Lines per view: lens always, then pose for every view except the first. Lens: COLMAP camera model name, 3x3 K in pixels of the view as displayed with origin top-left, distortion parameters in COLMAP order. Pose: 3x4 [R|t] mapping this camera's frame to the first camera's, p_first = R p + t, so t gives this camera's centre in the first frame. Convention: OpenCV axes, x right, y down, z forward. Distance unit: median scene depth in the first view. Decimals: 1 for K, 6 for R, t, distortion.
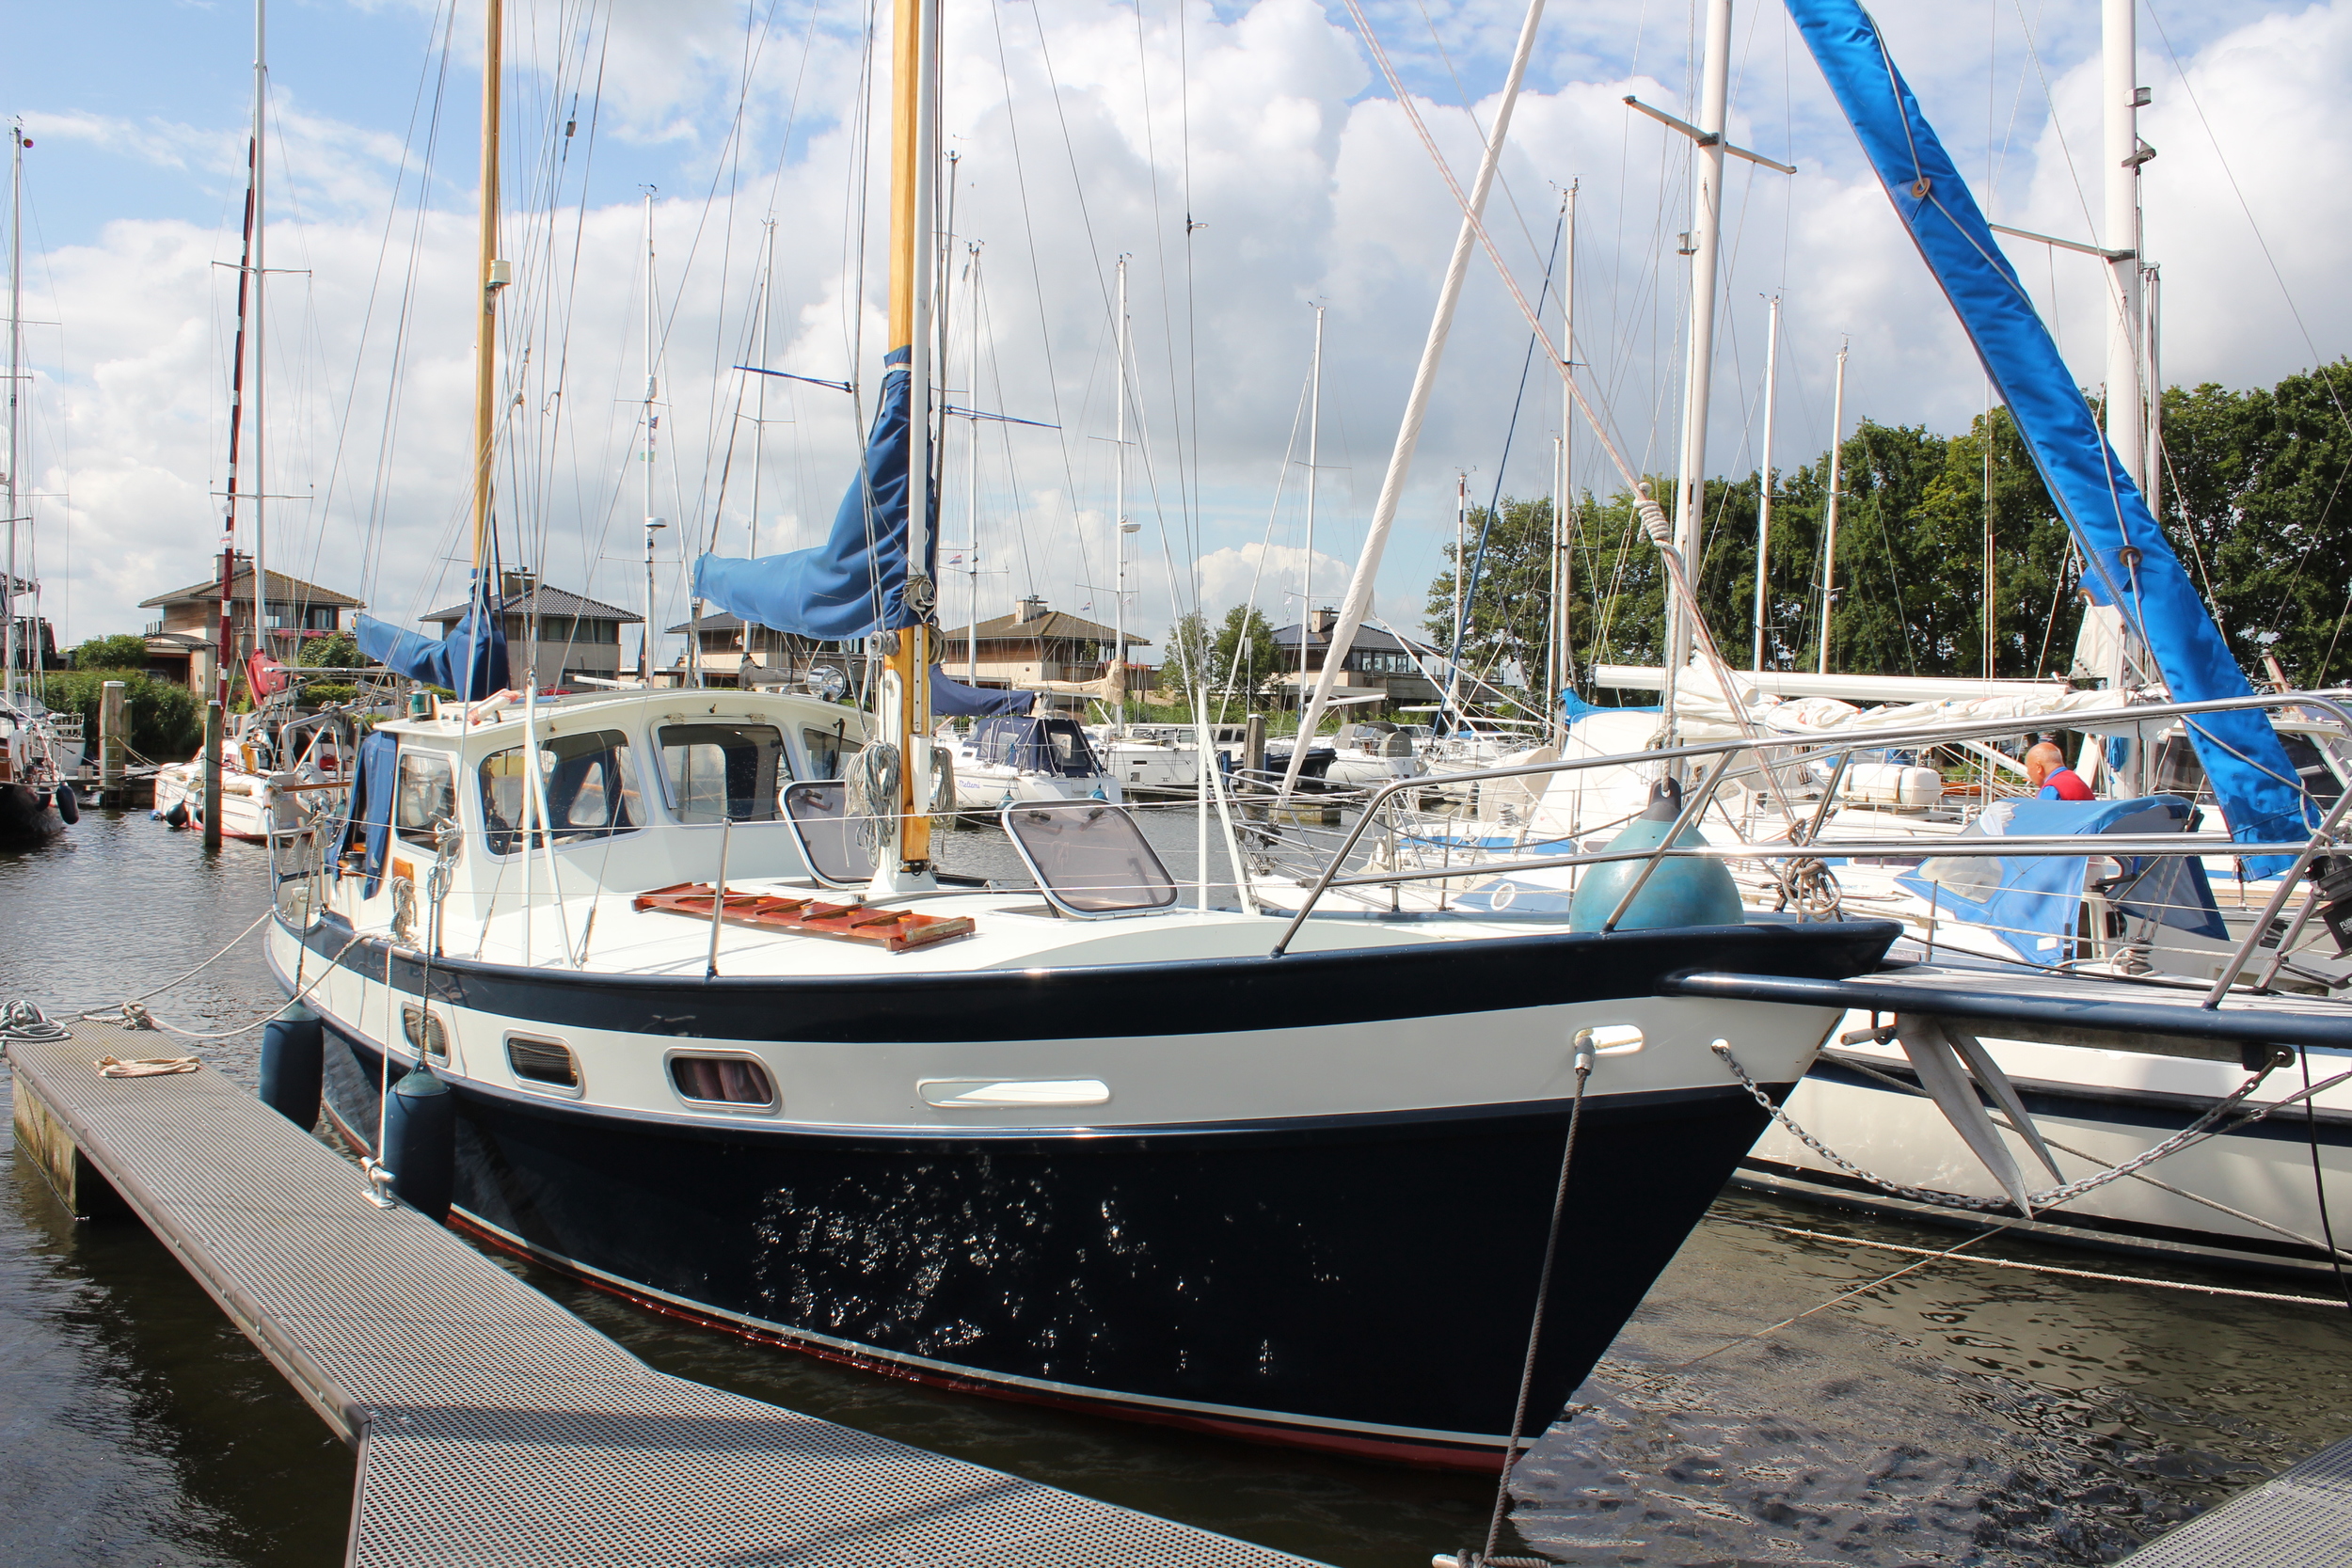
lens RADIAL K [[1881.5, 0, 1170.8], [0, 1881.5, 831.4], [0, 0, 1]] dist [-0.208360, 0.227167]
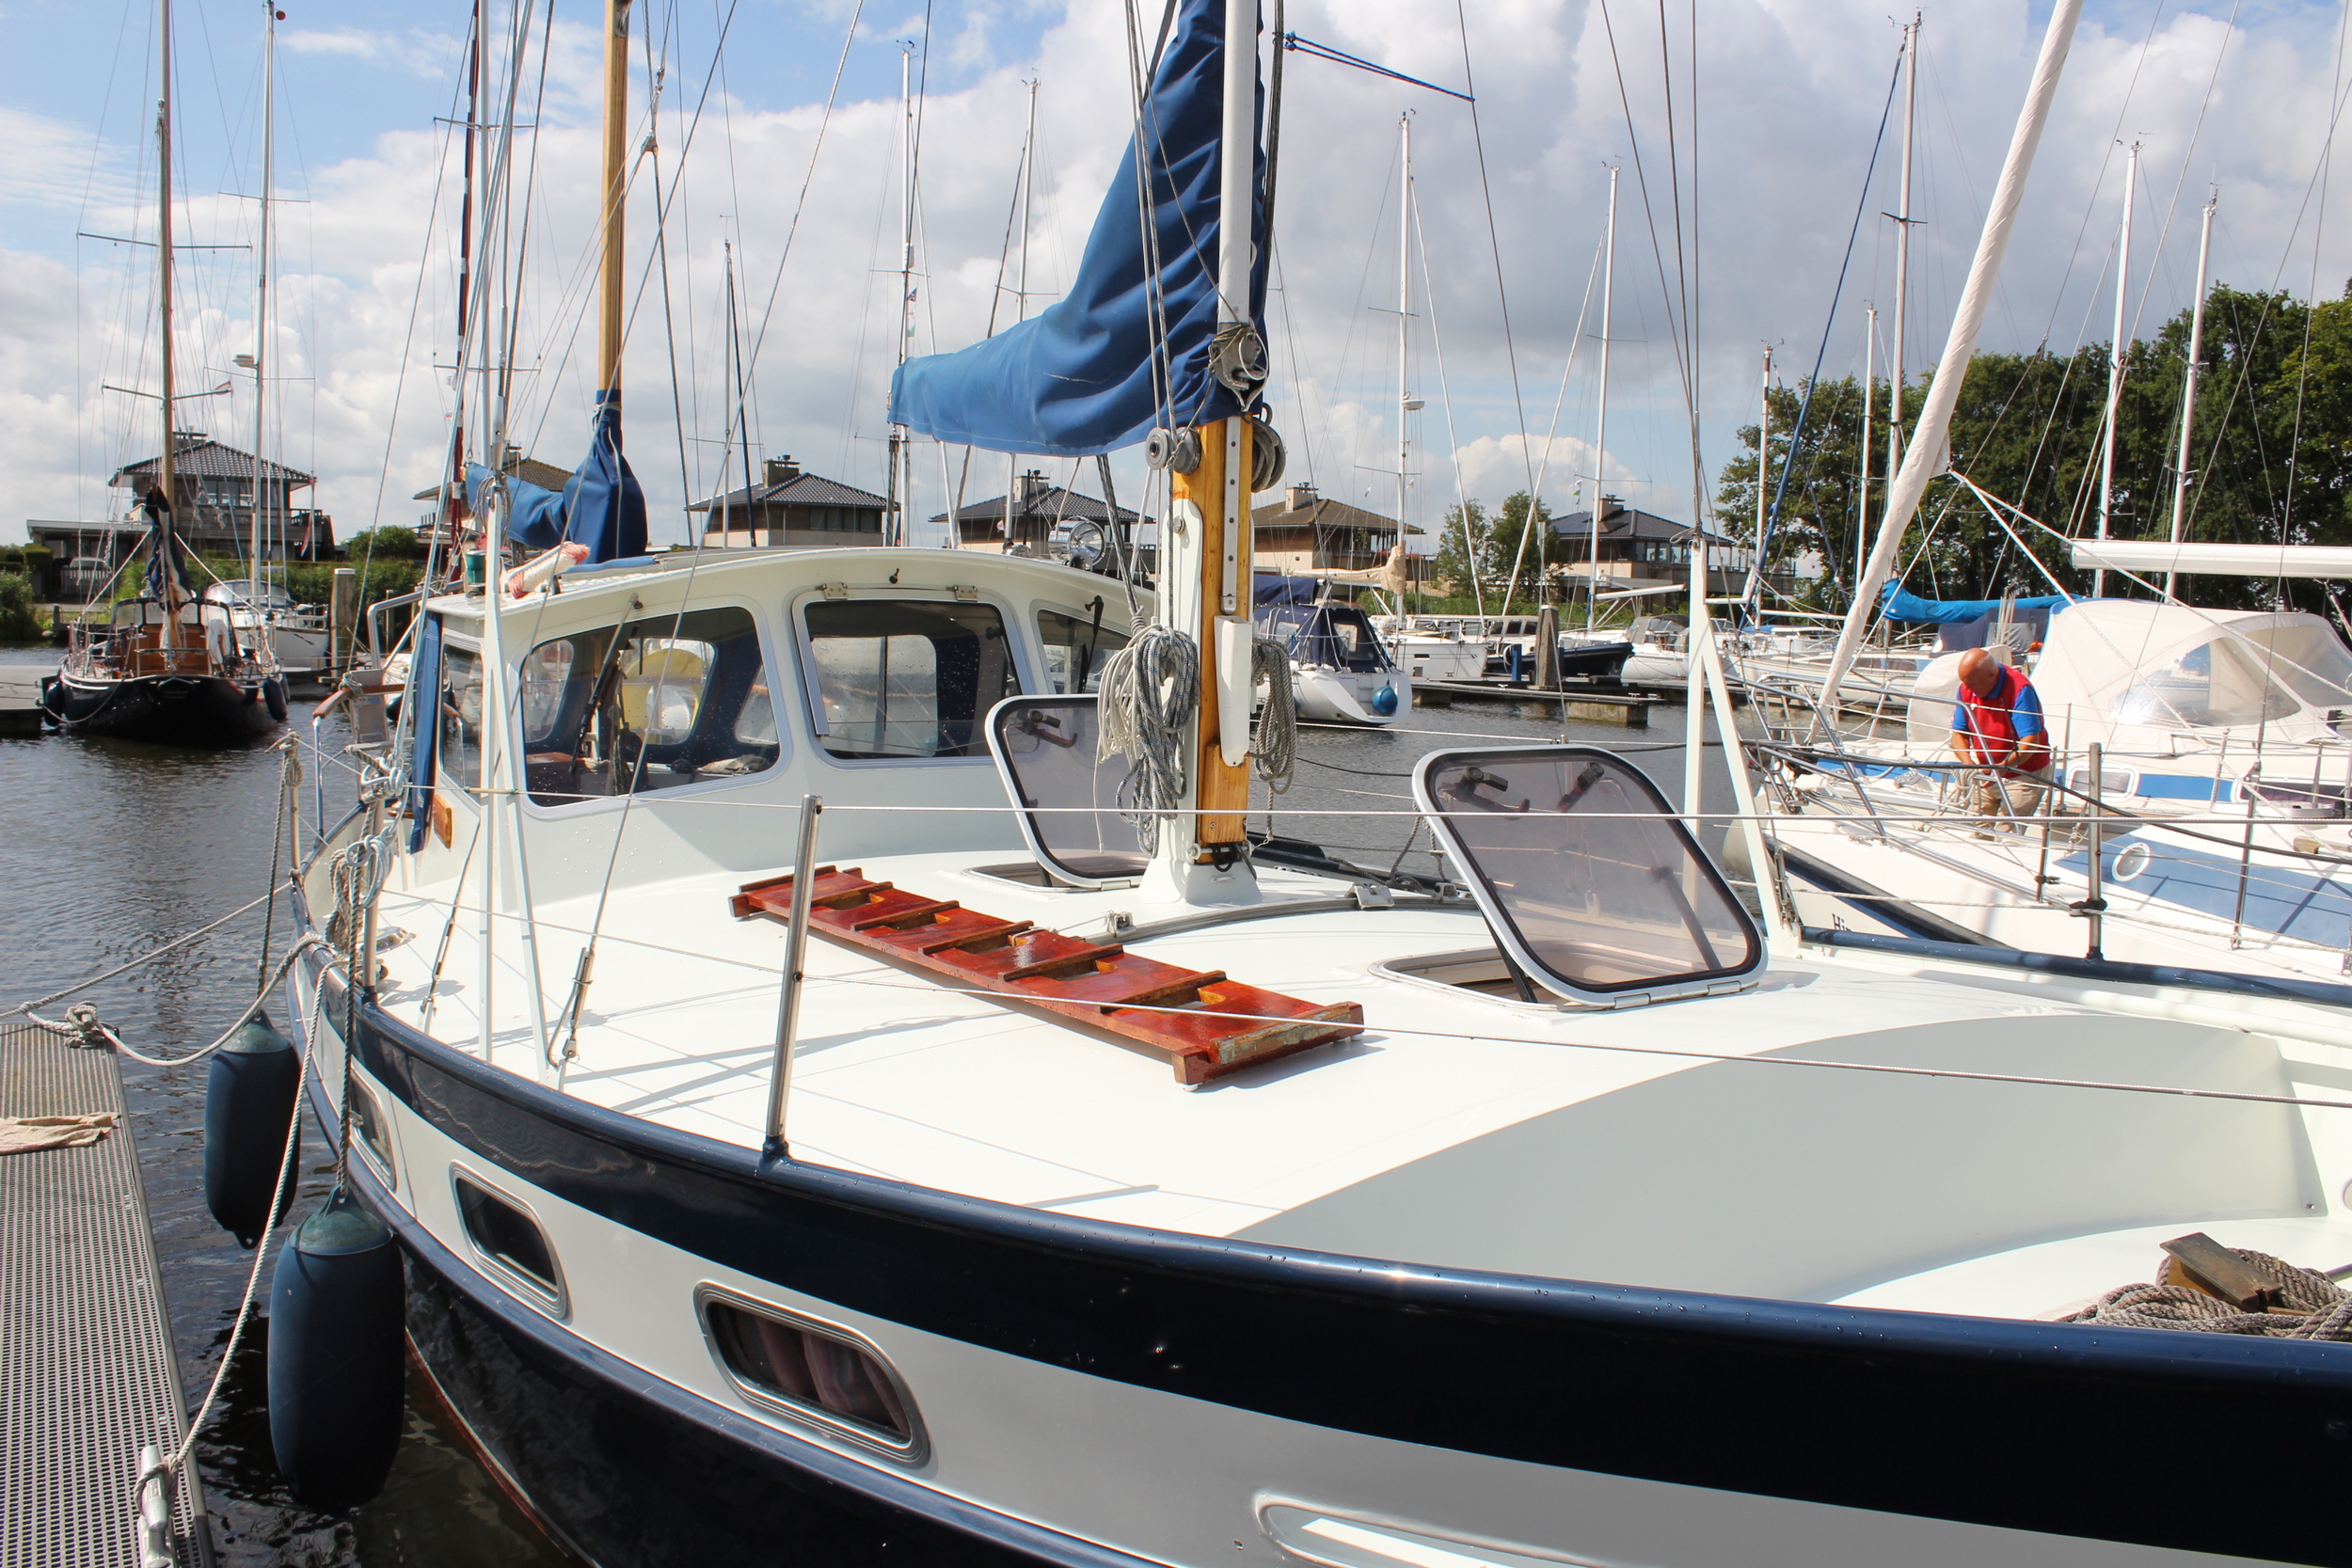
lens RADIAL K [[1882.6, 0, 1176.0], [0, 1882.6, 784.0], [0, 0, 1]] dist [-0.160401, 0.118625]
pose [[0.990488, 0.015749, -0.136697, -0.008683], [-0.011313, 0.999386, 0.033170, -0.002381], [0.137136, -0.031308, 0.990057, 0.052252]]
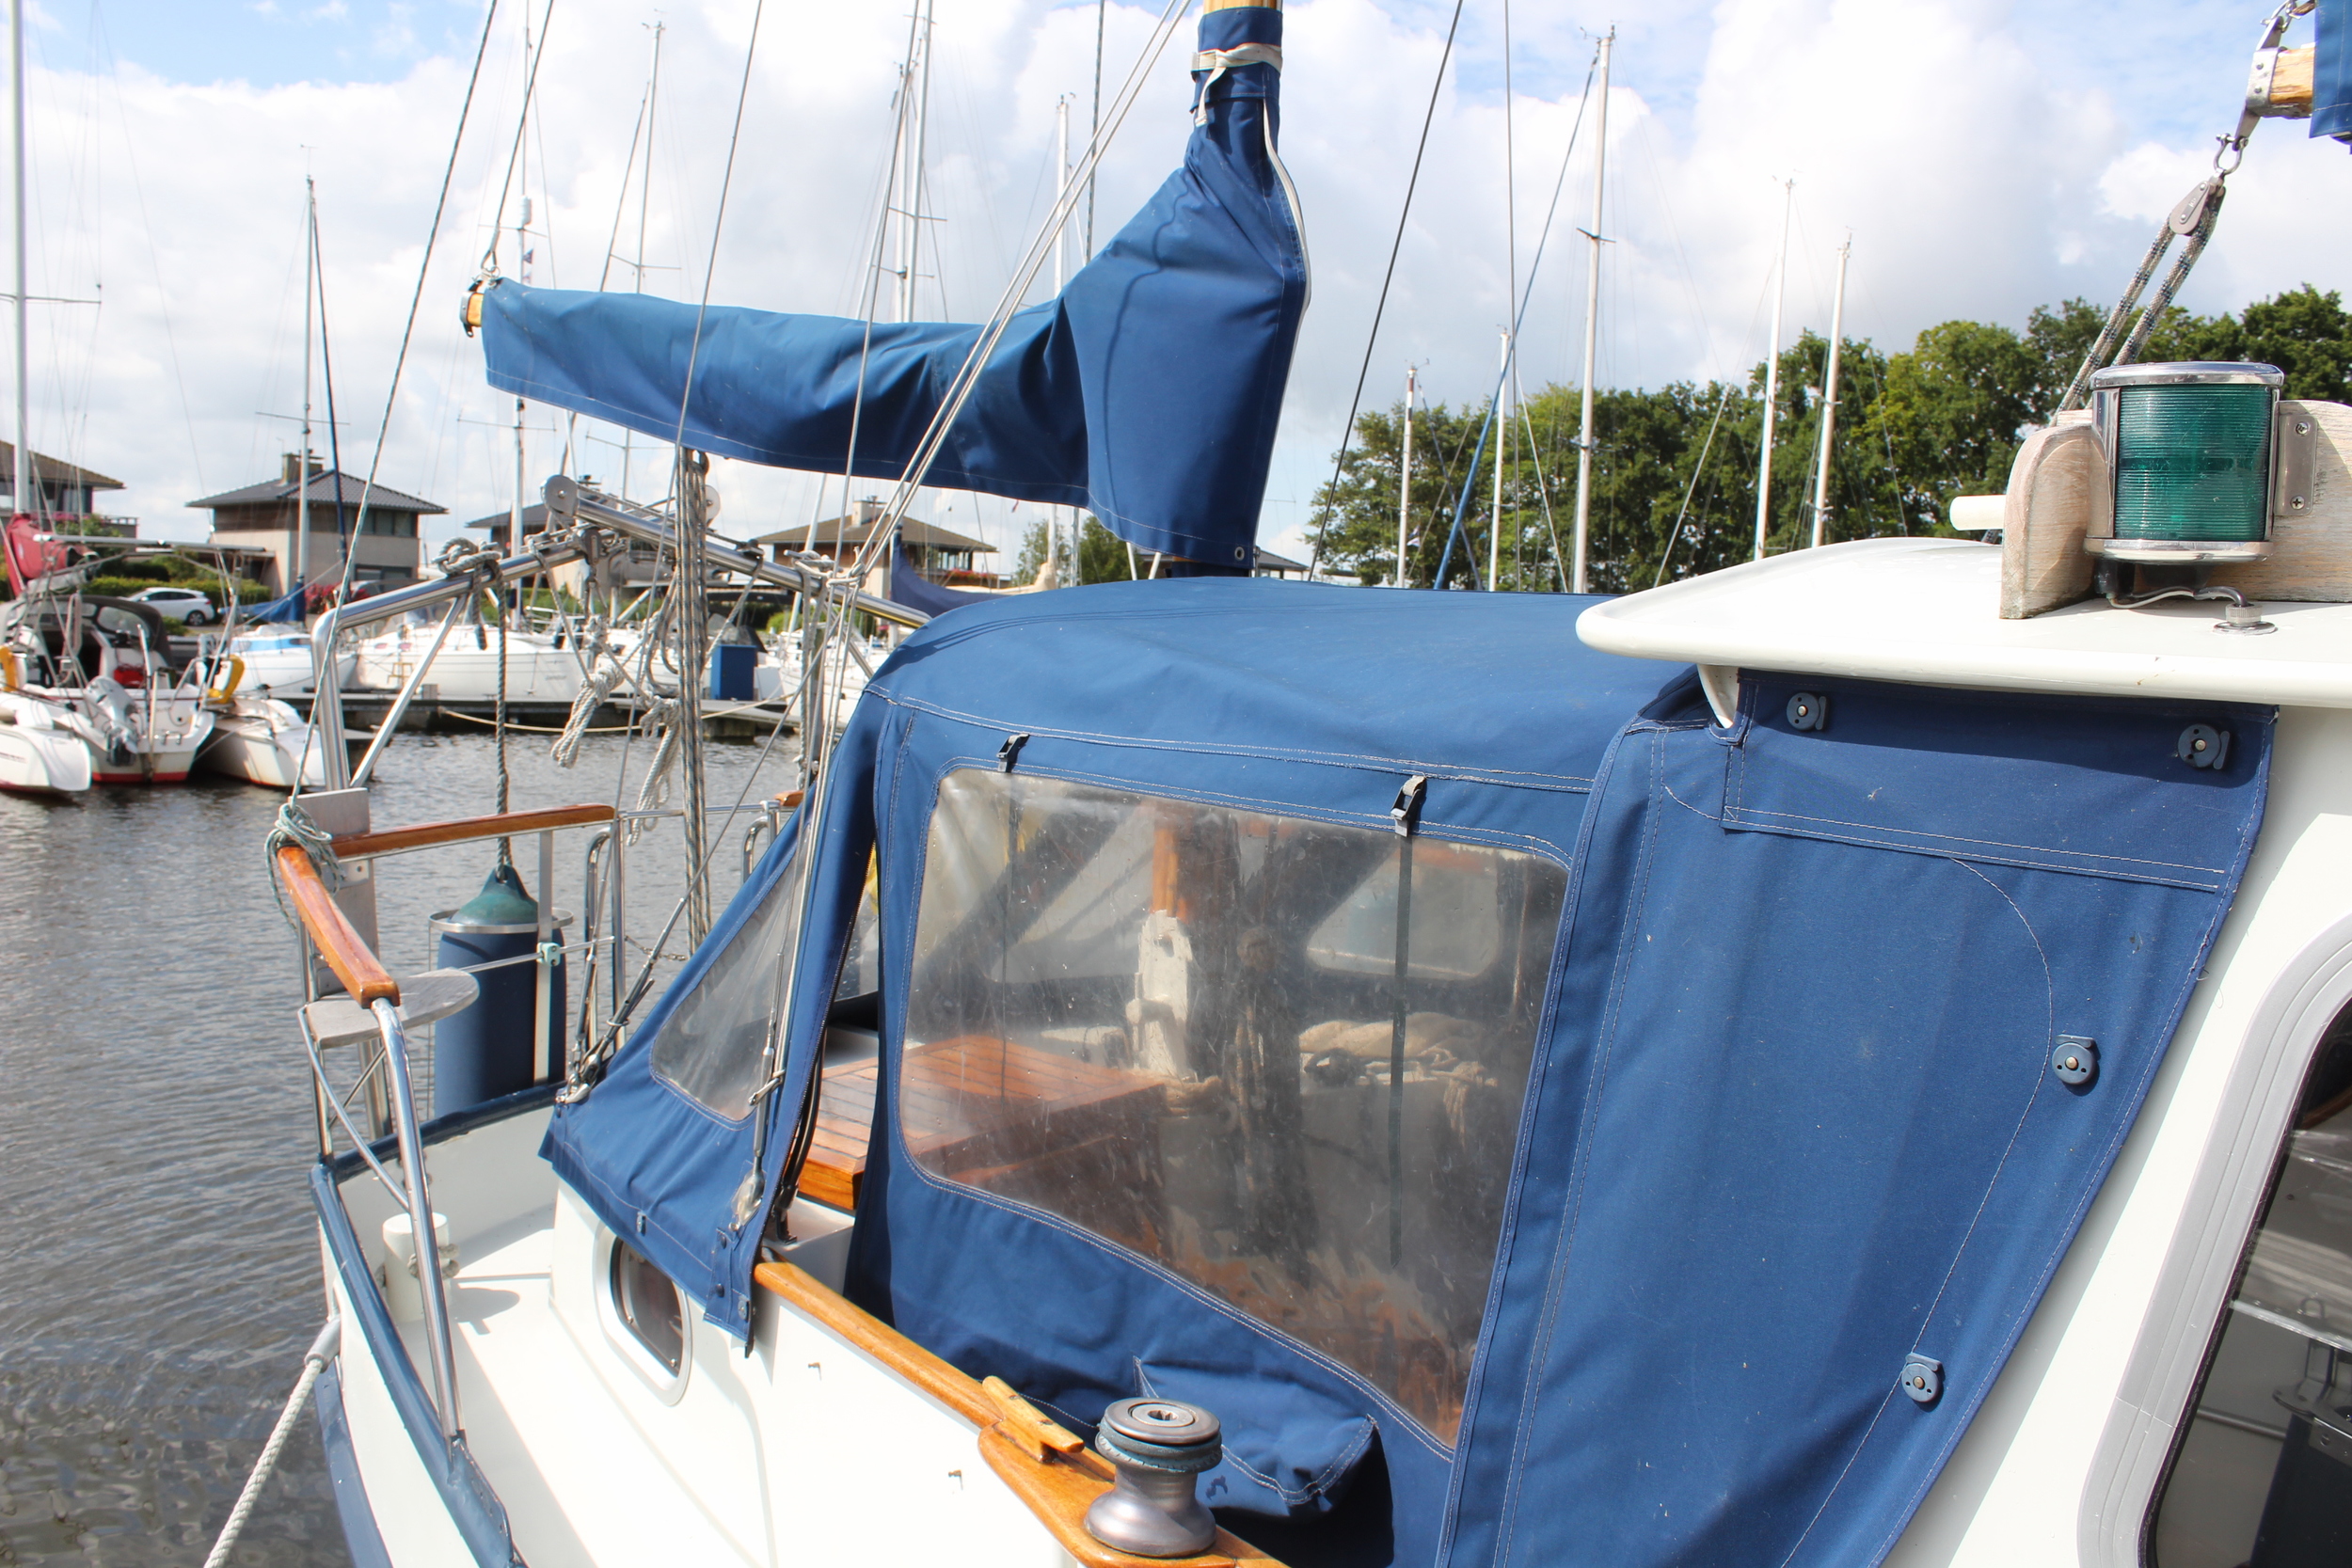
lens RADIAL K [[1885.7, 0, 1159.8], [0, 1885.7, 755.9], [0, 0, 1]] dist [-0.174636, 0.138068]
pose [[0.993785, 0.015359, 0.110249, -0.074591], [-0.016034, 0.999858, 0.005247, -0.009508], [-0.110153, -0.006982, 0.993890, 0.139354]]
